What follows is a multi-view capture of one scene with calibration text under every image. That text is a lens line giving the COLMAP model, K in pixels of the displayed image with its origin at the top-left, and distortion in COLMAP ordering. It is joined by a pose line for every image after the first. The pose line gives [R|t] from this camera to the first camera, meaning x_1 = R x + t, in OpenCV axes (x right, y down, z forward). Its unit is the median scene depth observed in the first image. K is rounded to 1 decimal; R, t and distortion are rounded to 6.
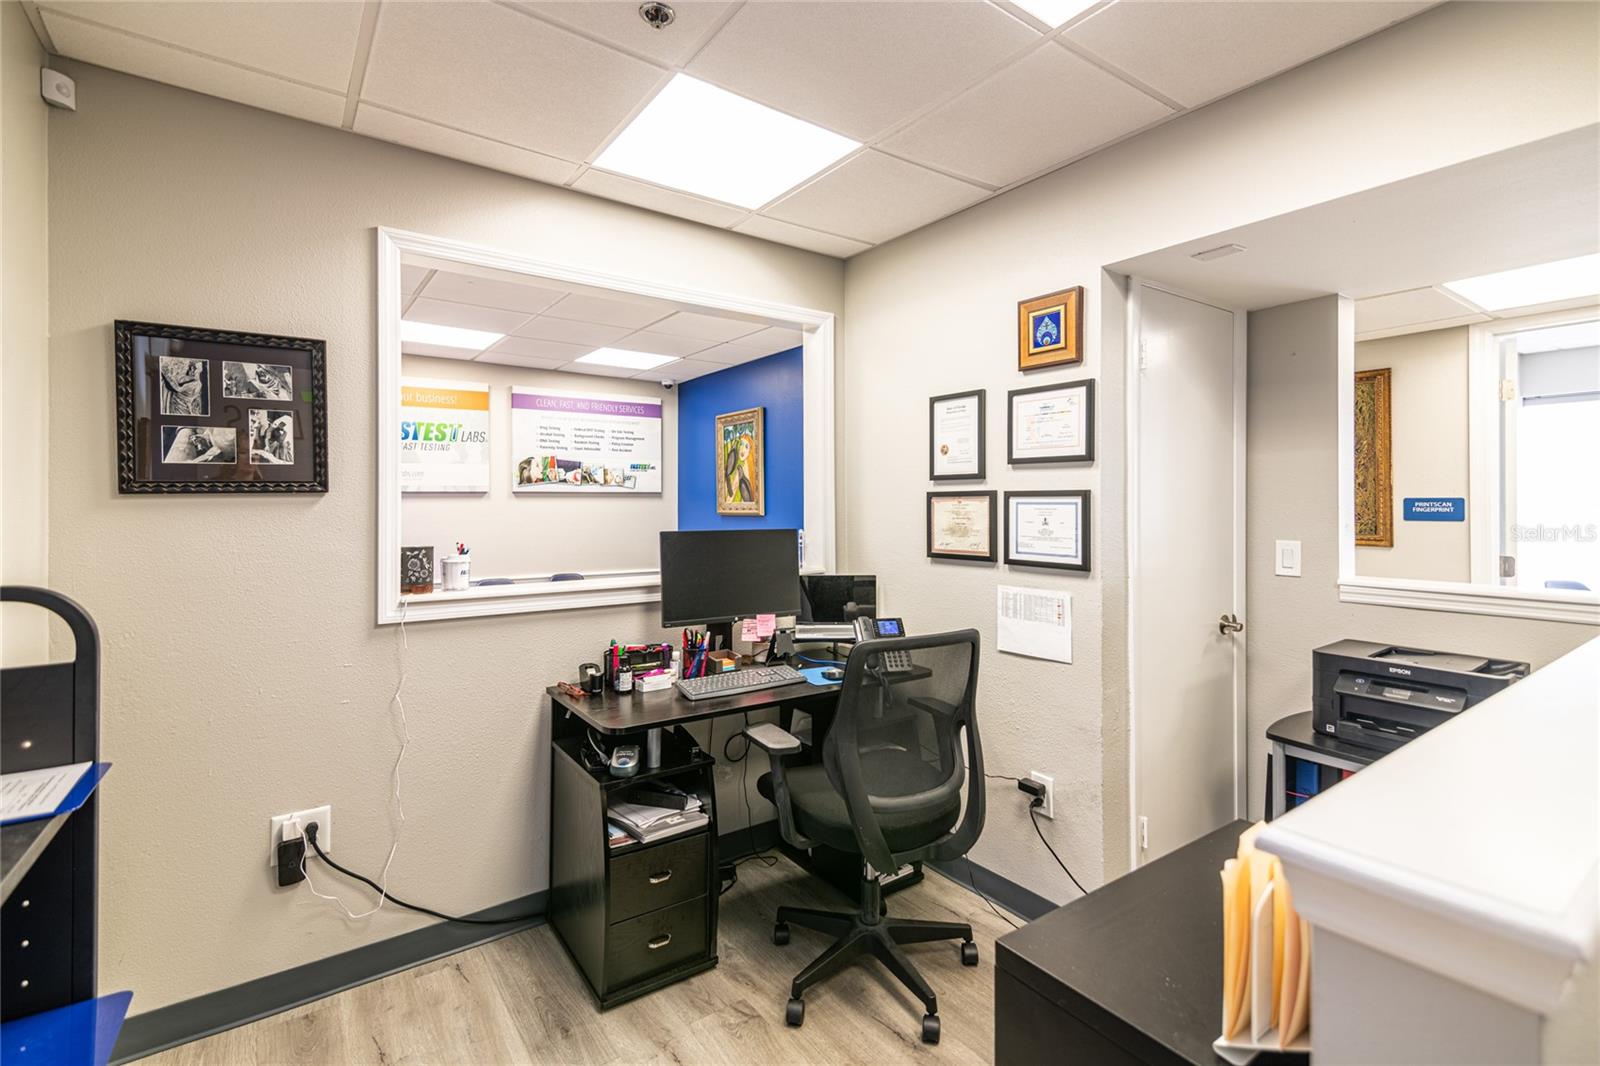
lens RADIAL K [[761.7, 0, 819.8], [0, 761.7, 507.7], [0, 0, 1]] dist [0.013893, 0.000341]
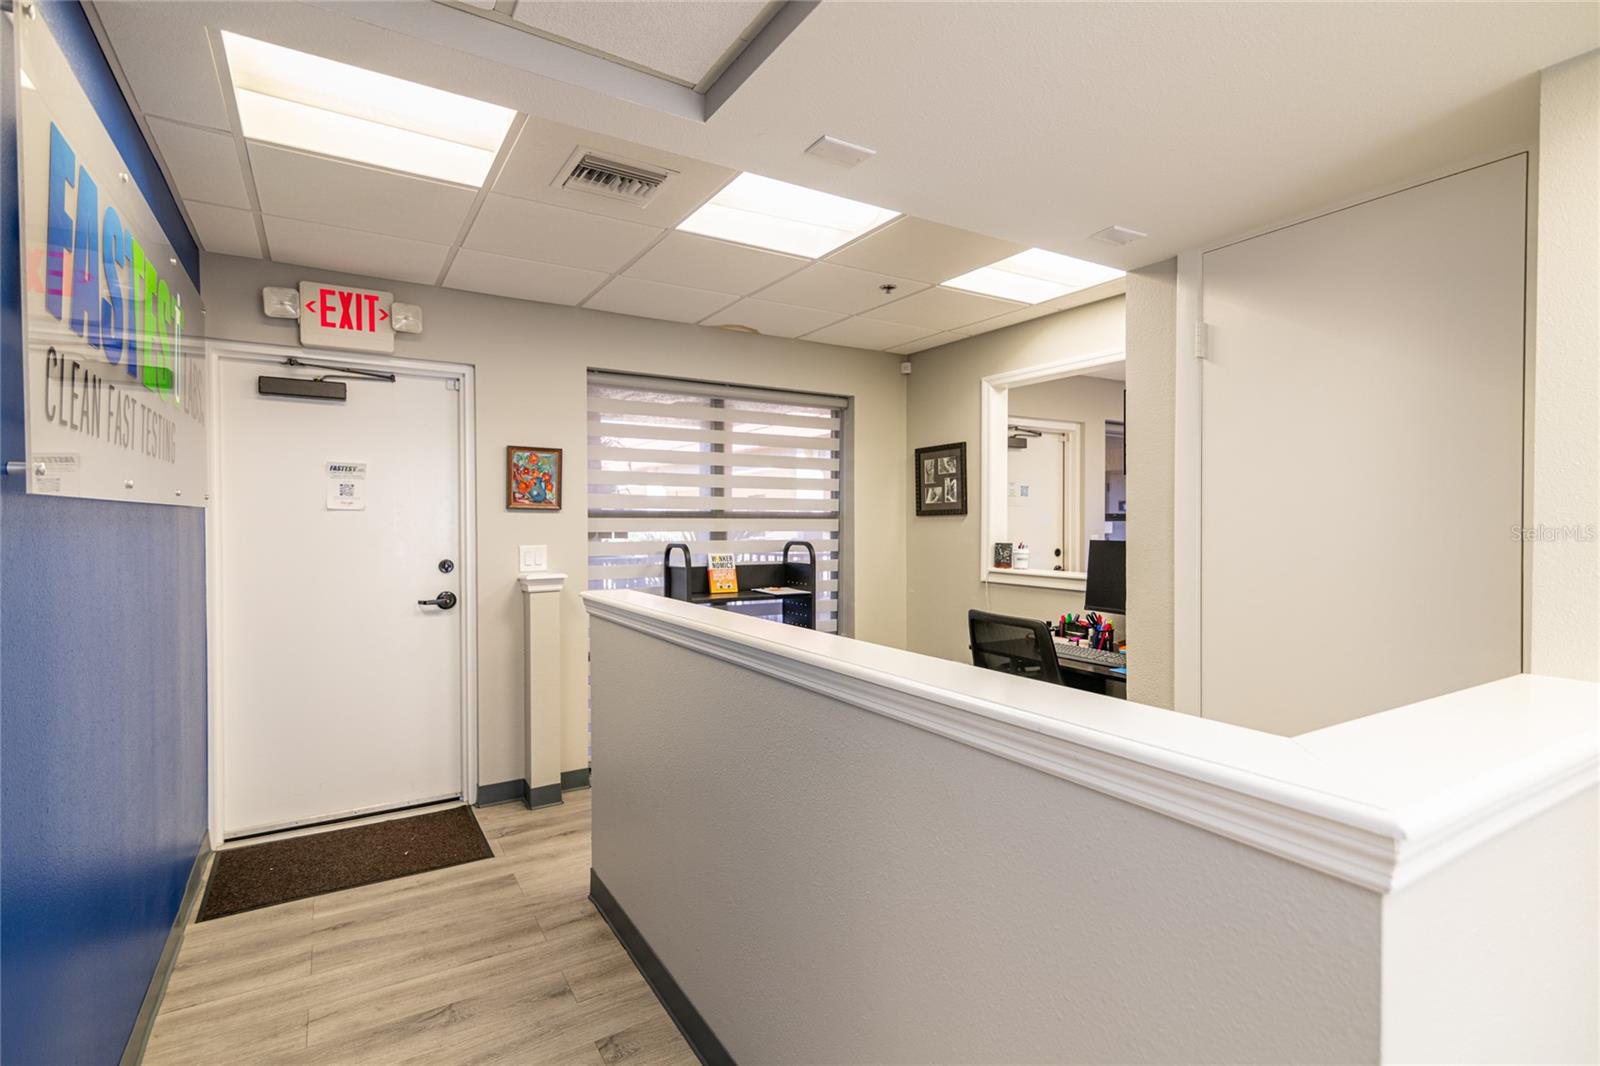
lens RADIAL K [[761.7, 0, 806.7], [0, 761.7, 529.3], [0, 0, 1]] dist [0.013893, 0.000341]
pose [[-0.086051, 0.012791, -0.996209, 1.516468], [-0.004326, 0.999903, 0.013212, -0.004500], [0.996281, 0.005447, -0.085988, 0.772203]]
